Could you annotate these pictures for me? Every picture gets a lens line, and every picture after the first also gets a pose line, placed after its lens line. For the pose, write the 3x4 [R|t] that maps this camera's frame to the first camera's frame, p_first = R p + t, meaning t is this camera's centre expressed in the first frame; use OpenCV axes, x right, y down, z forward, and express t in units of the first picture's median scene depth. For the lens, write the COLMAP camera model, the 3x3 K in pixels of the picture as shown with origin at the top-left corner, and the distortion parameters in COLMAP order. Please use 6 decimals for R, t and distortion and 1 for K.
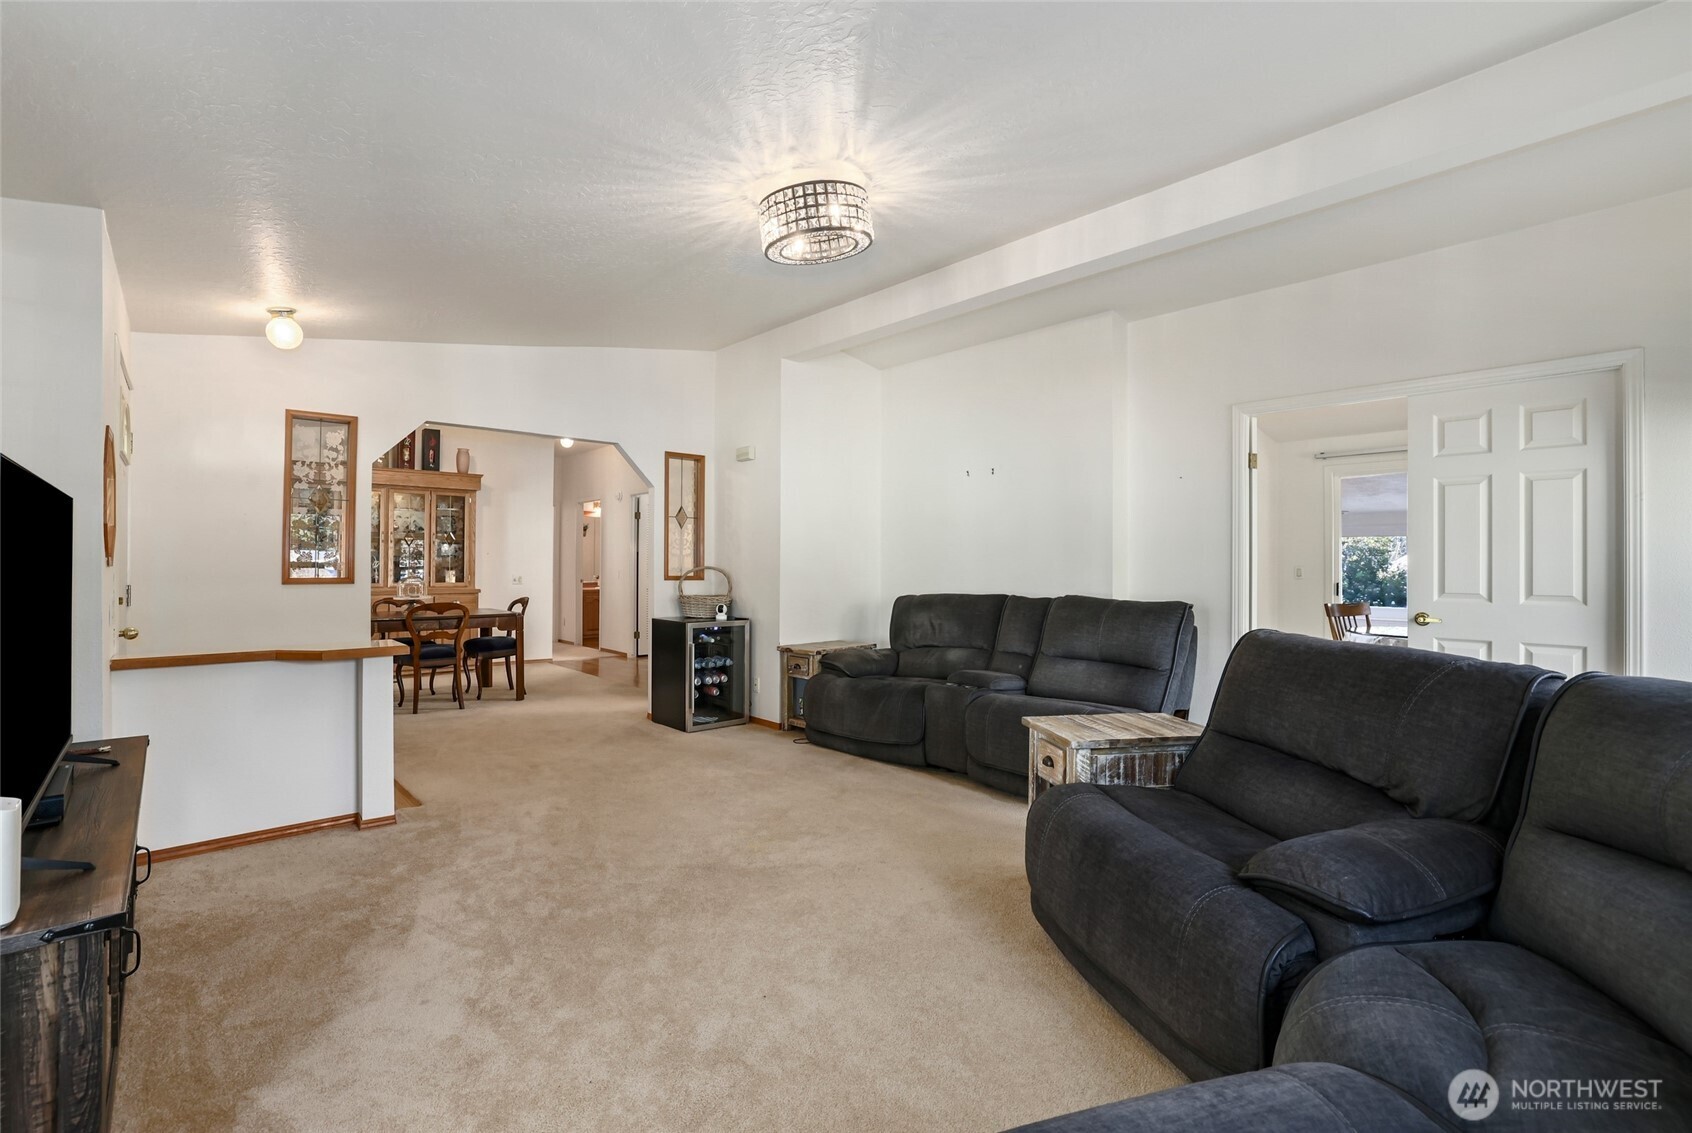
lens RADIAL K [[751.2, 0, 842.2], [0, 751.2, 561.7], [0, 0, 1]] dist [-0.016108, 0.004814]
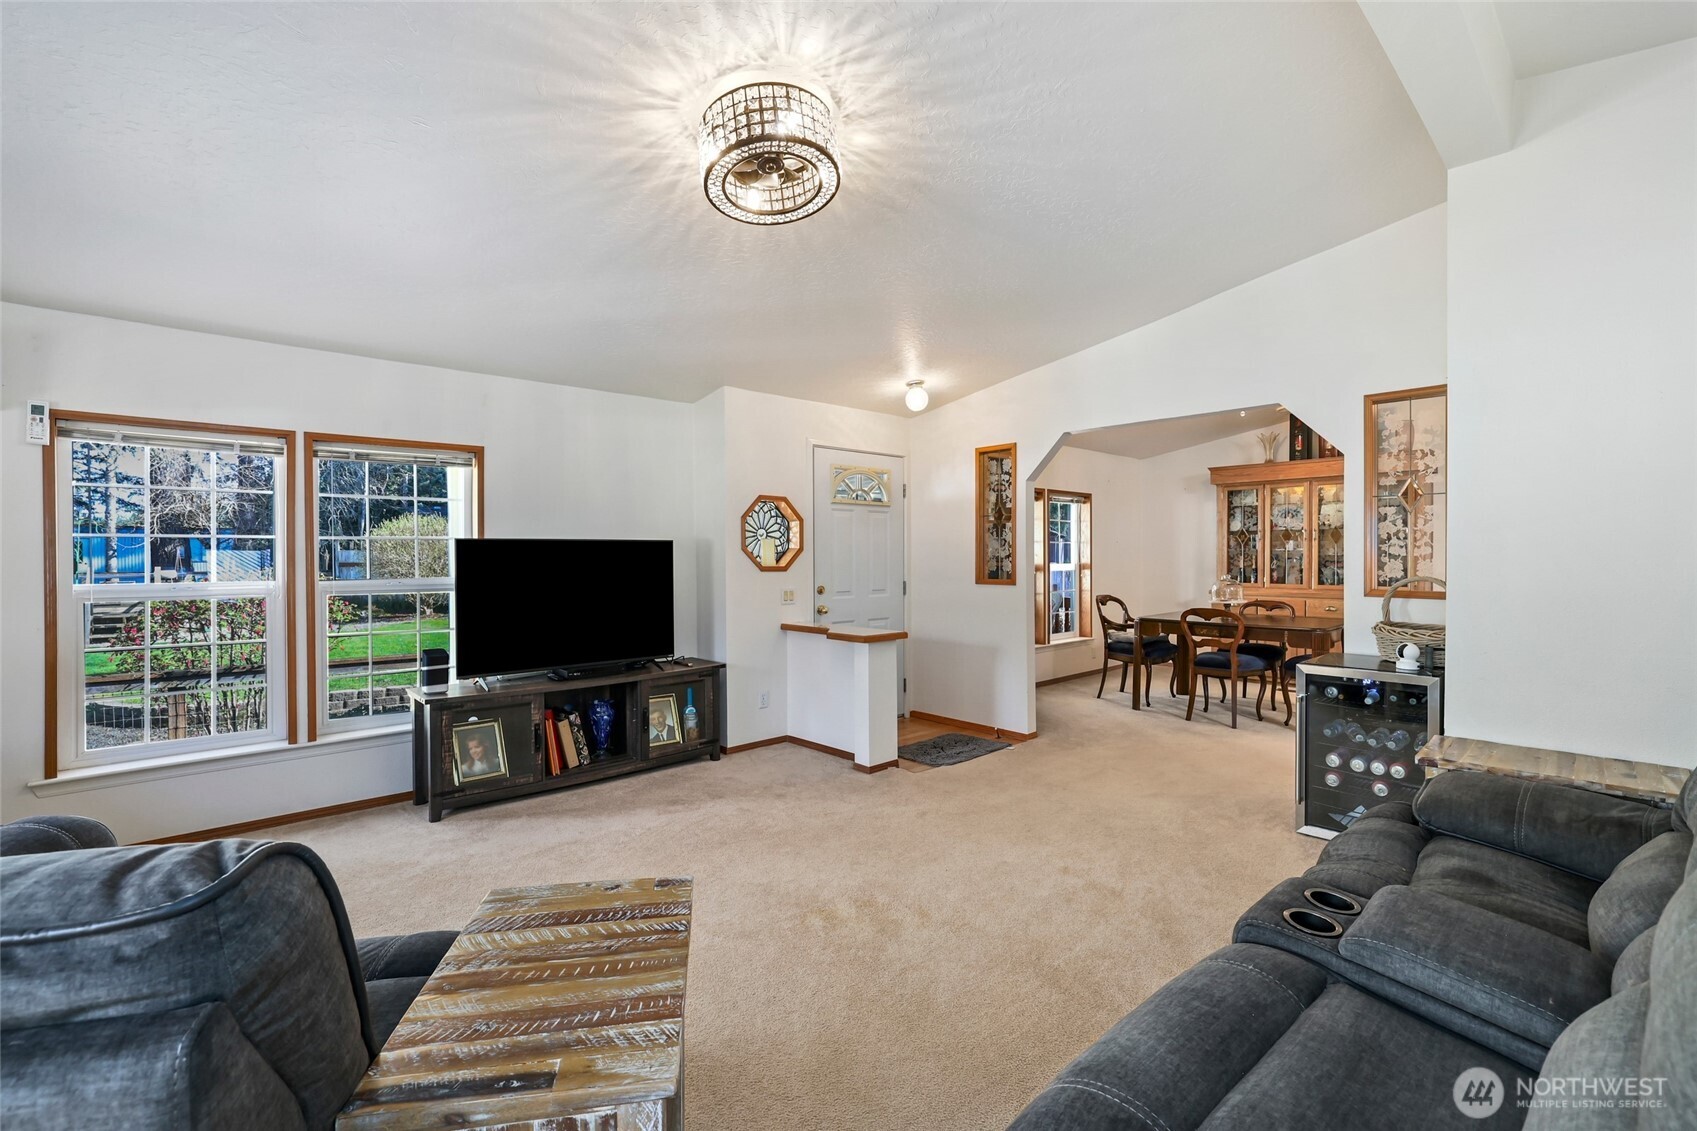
lens RADIAL K [[753.5, 0, 844.2], [0, 753.5, 561.6], [0, 0, 1]] dist [-0.016108, 0.004814]
pose [[0.002951, 0.001061, -0.999995, 0.623500], [0.007923, 0.999968, 0.001085, -0.013005], [0.999964, -0.007926, 0.002943, 0.863650]]
